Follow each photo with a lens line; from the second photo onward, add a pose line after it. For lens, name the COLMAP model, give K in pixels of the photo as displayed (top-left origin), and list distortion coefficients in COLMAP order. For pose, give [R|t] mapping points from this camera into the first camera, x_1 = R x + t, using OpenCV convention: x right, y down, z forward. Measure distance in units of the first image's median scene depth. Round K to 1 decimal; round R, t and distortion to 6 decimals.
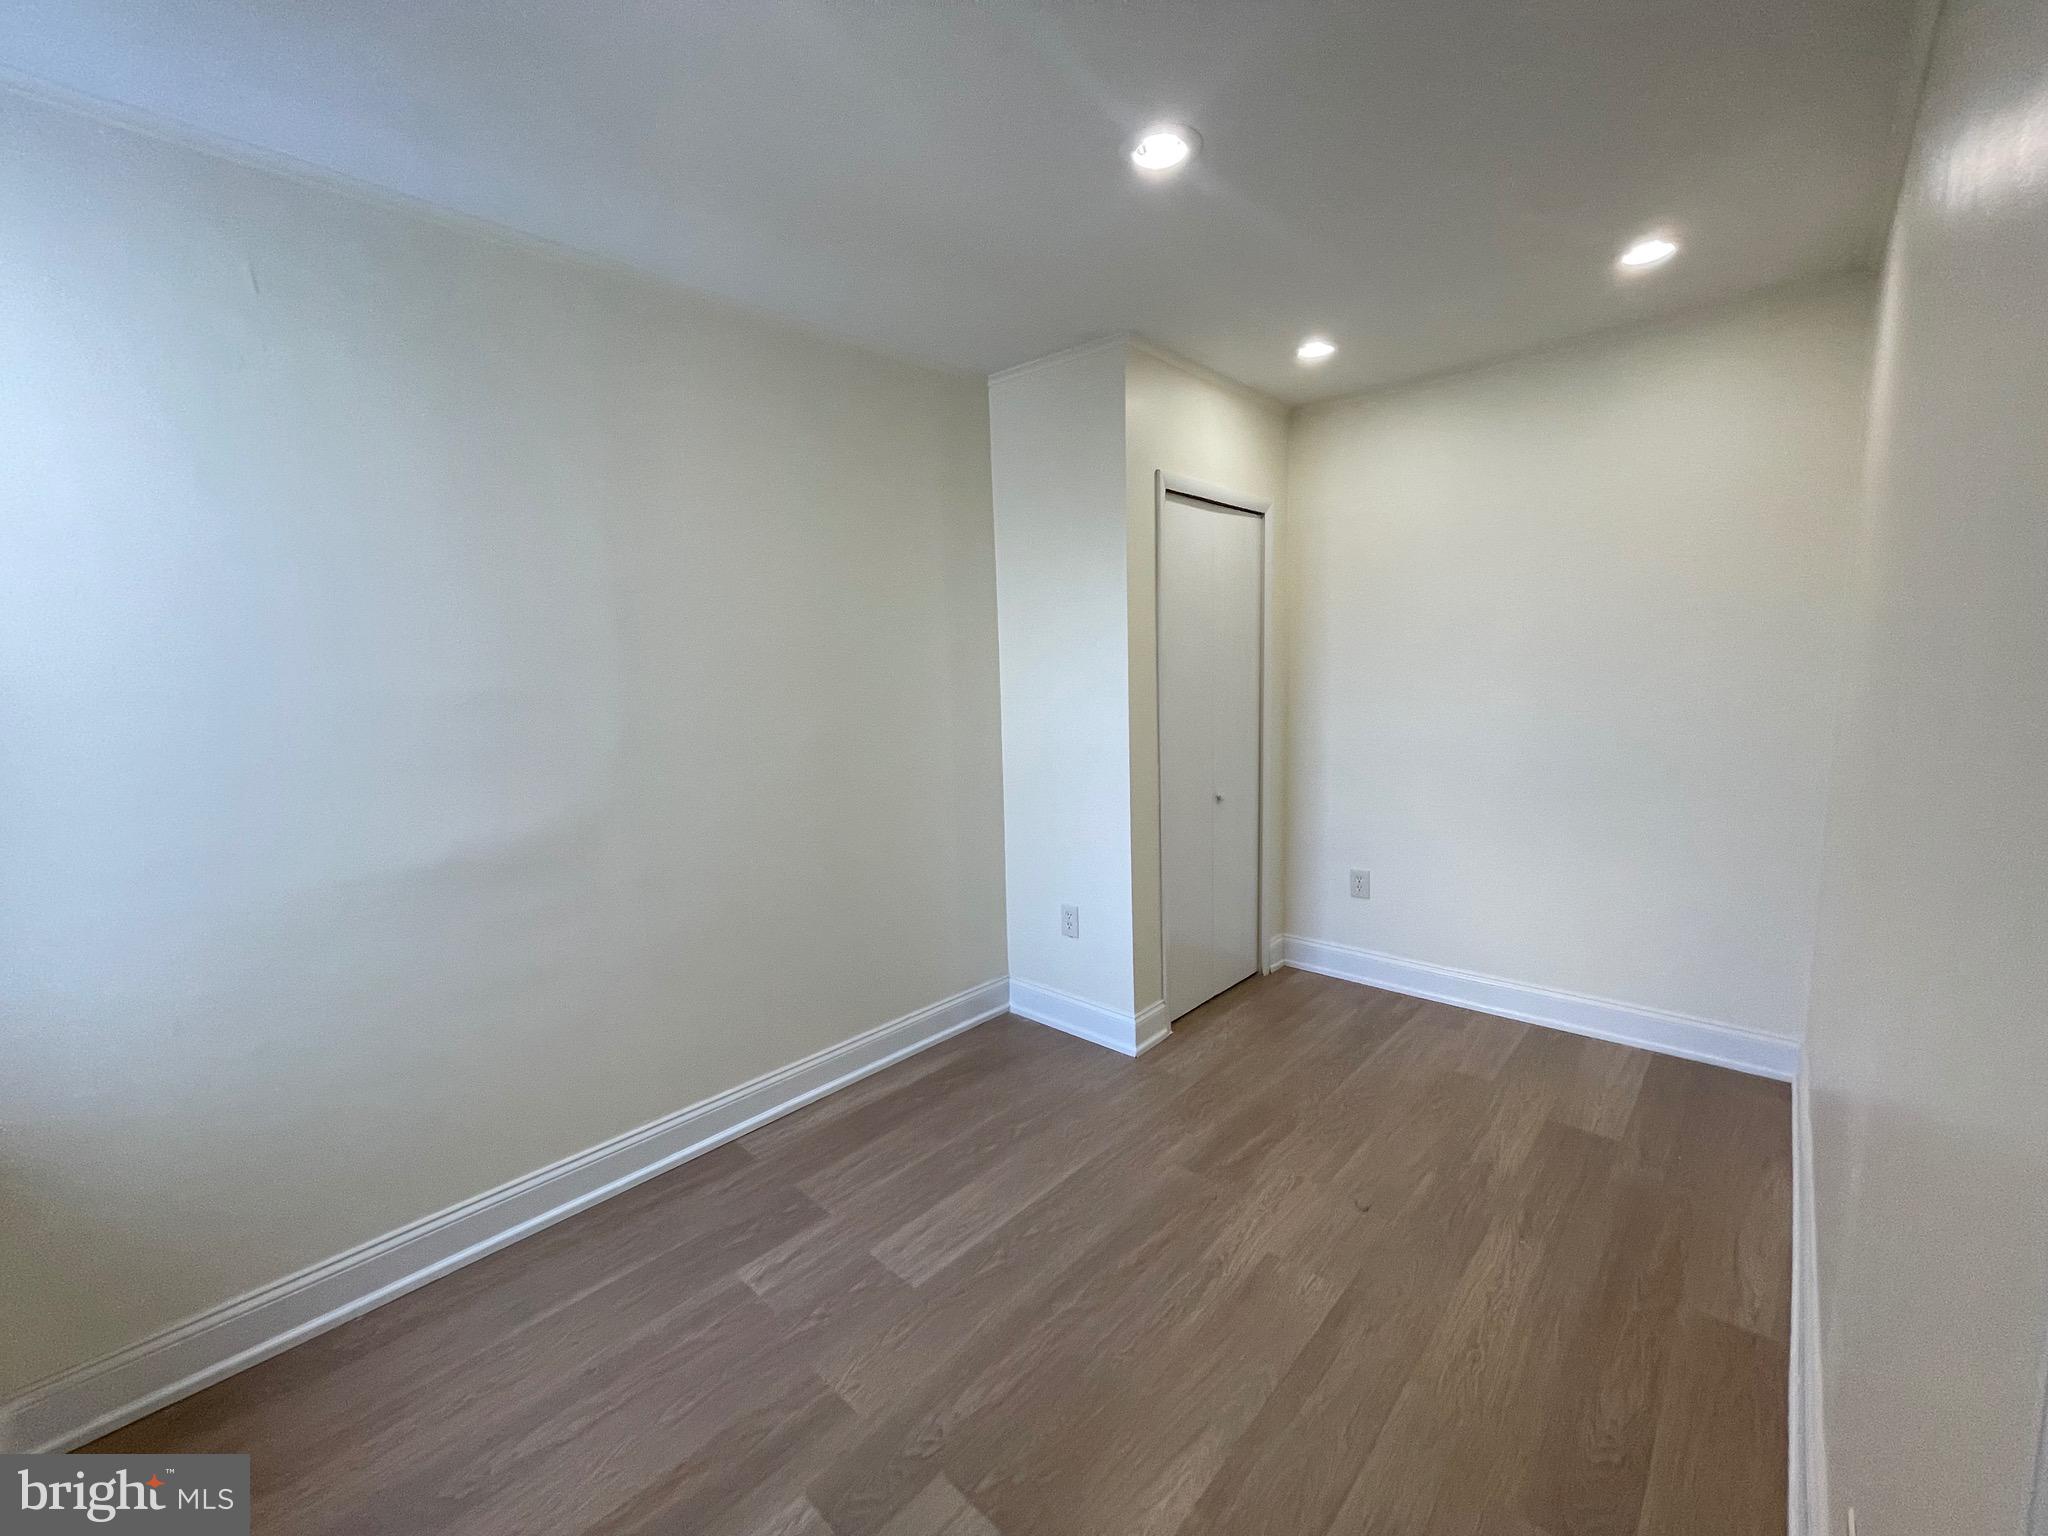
lens RADIAL K [[833.3, 0, 1019.9], [0, 833.3, 765.2], [0, 0, 1]] dist [0.011131, -0.000357]
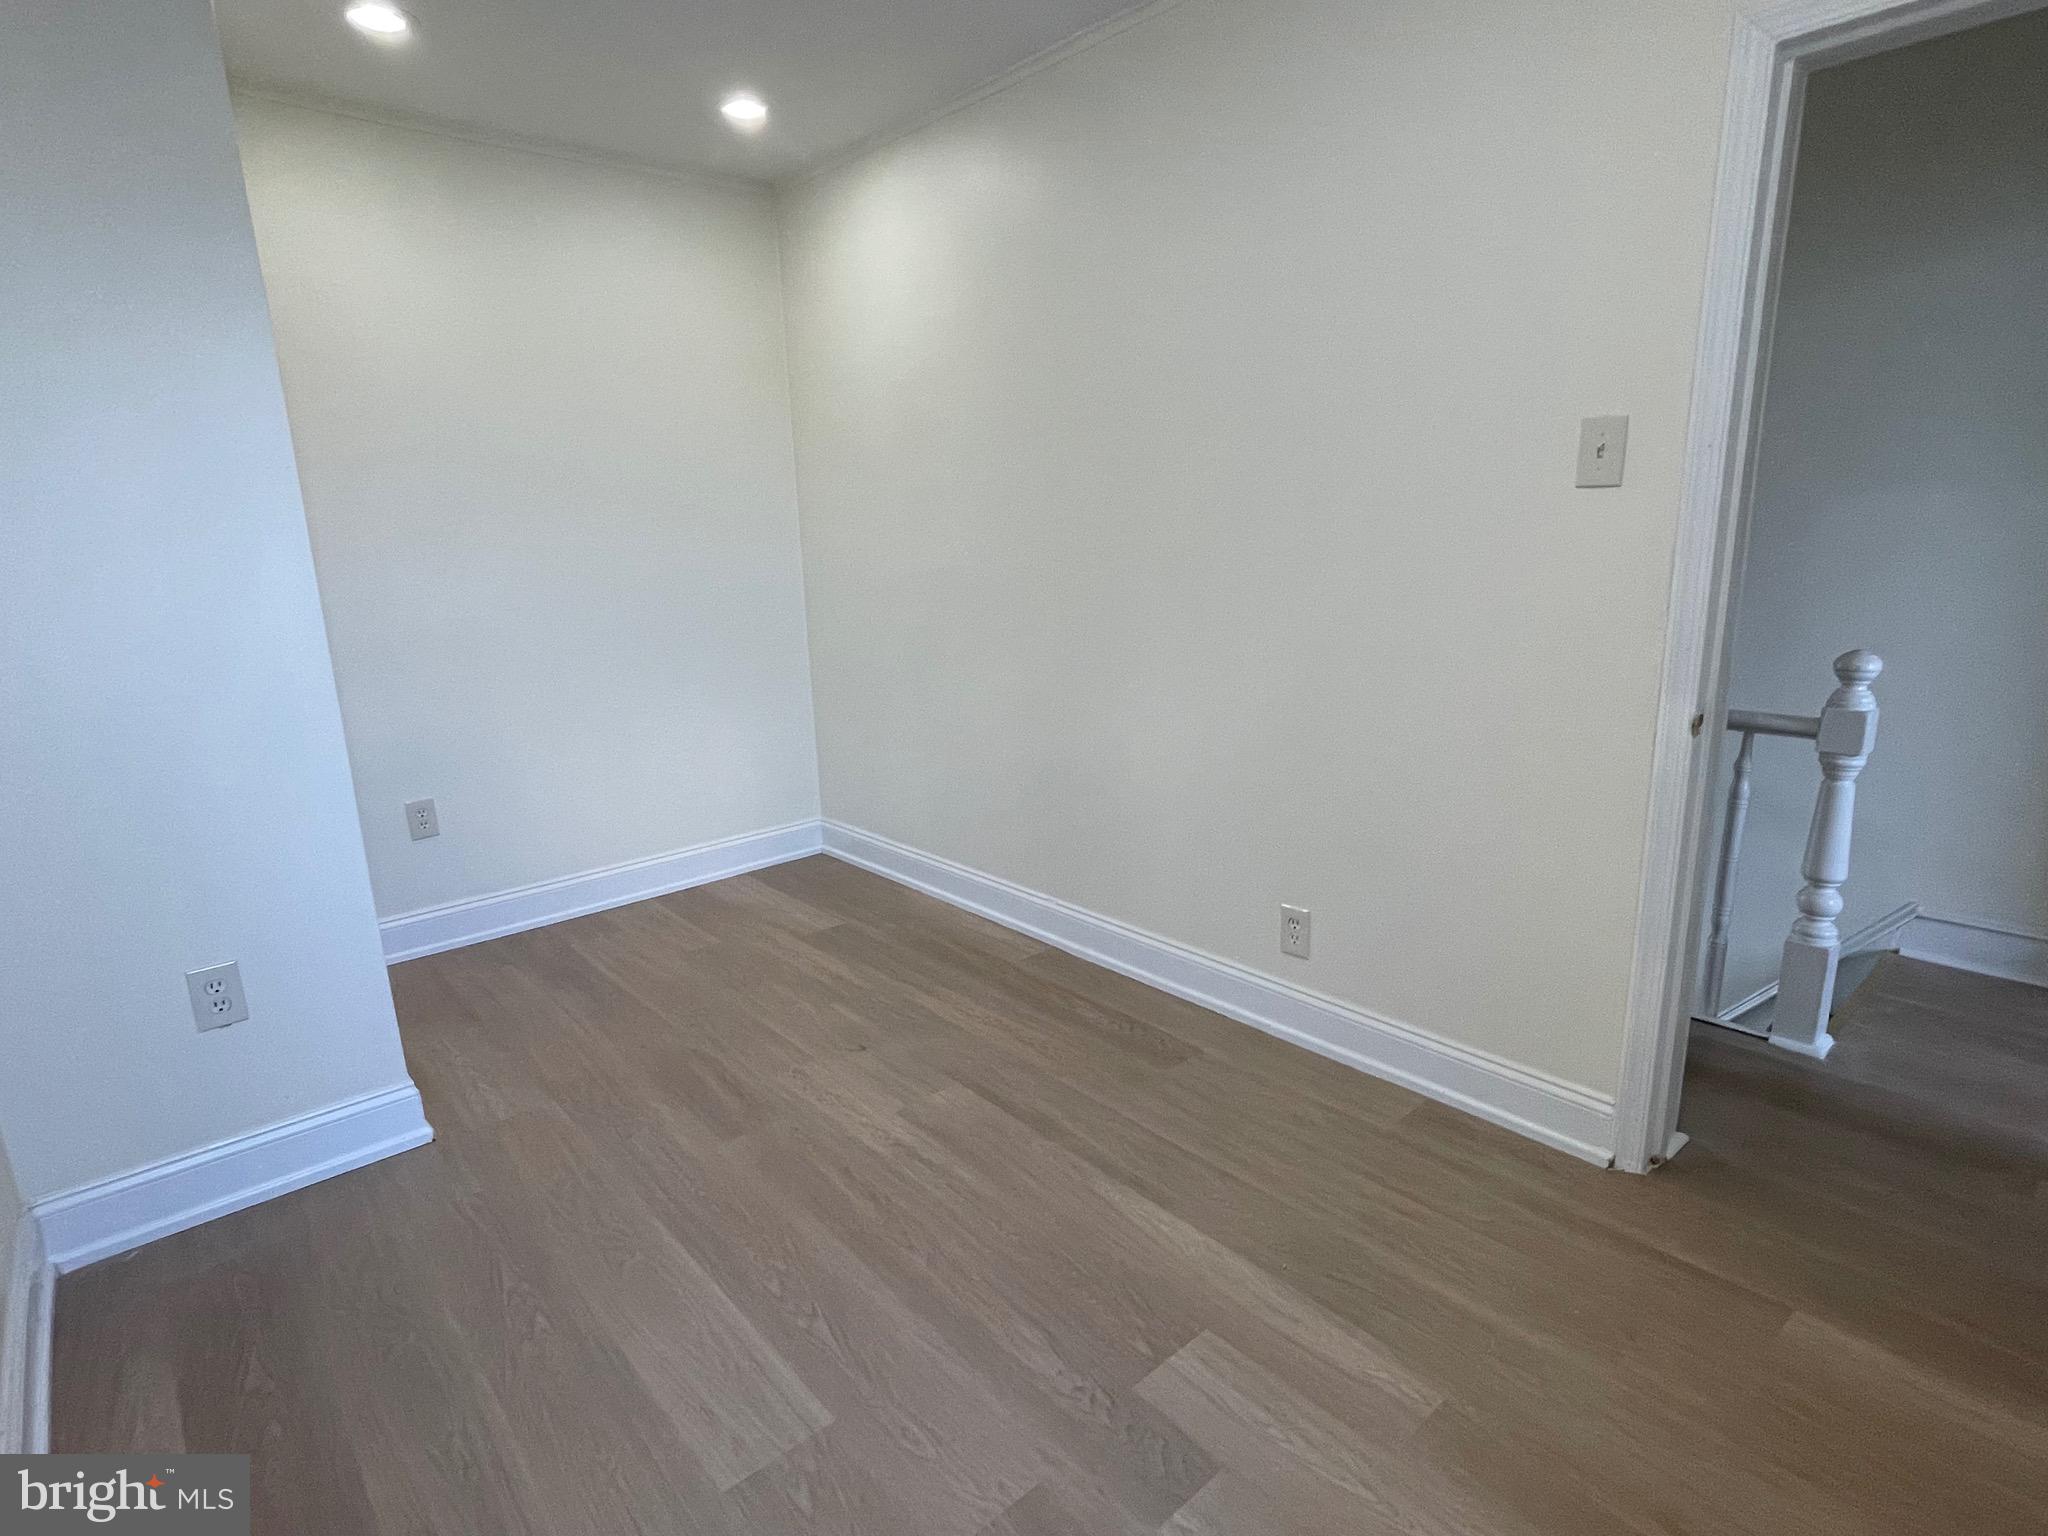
lens RADIAL K [[1021.5, 0, 1019.7], [0, 1021.5, 770.2], [0, 0, 1]] dist [-0.002518, -0.000632]
pose [[0.109986, -0.208188, 0.971885, -0.635892], [0.138812, 0.971452, 0.192387, -0.002494], [-0.984192, 0.113750, 0.135745, 0.565059]]
